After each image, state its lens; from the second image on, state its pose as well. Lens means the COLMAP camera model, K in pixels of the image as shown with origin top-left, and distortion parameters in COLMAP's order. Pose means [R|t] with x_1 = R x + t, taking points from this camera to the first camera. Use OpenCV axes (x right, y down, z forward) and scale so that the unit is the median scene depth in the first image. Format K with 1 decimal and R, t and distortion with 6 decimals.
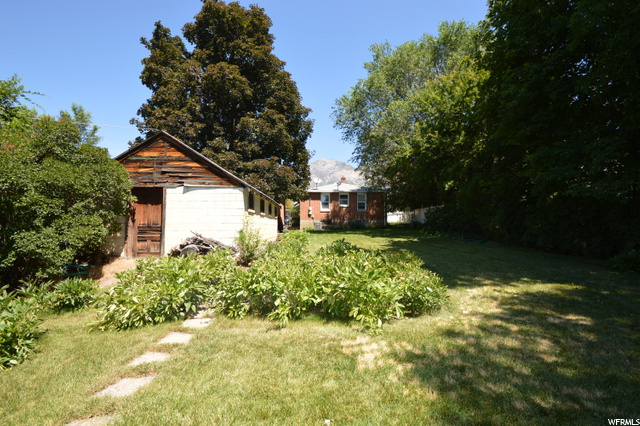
lens RADIAL K [[286.7, 0, 321.0], [0, 286.7, 217.2], [0, 0, 1]] dist [-0.000084, -0.000015]
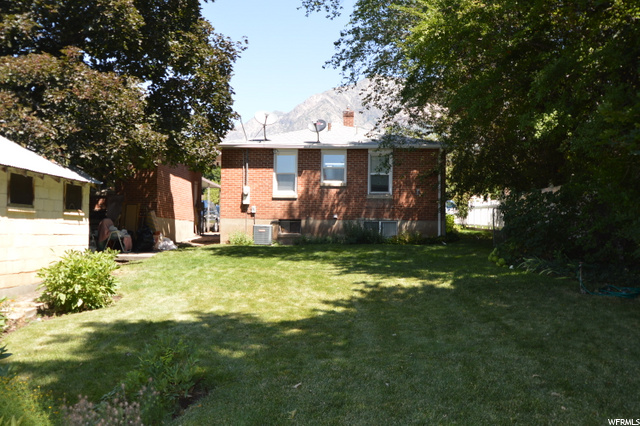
lens RADIAL K [[669.1, 0, 319.6], [0, 669.1, 210.8], [0, 0, 1]] dist [-0.063863, 0.000000]
pose [[0.997792, 0.009147, -0.065788, 0.121661], [-0.009069, 0.999958, 0.001493, -0.004025], [0.065799, -0.000893, 0.997833, 0.105852]]
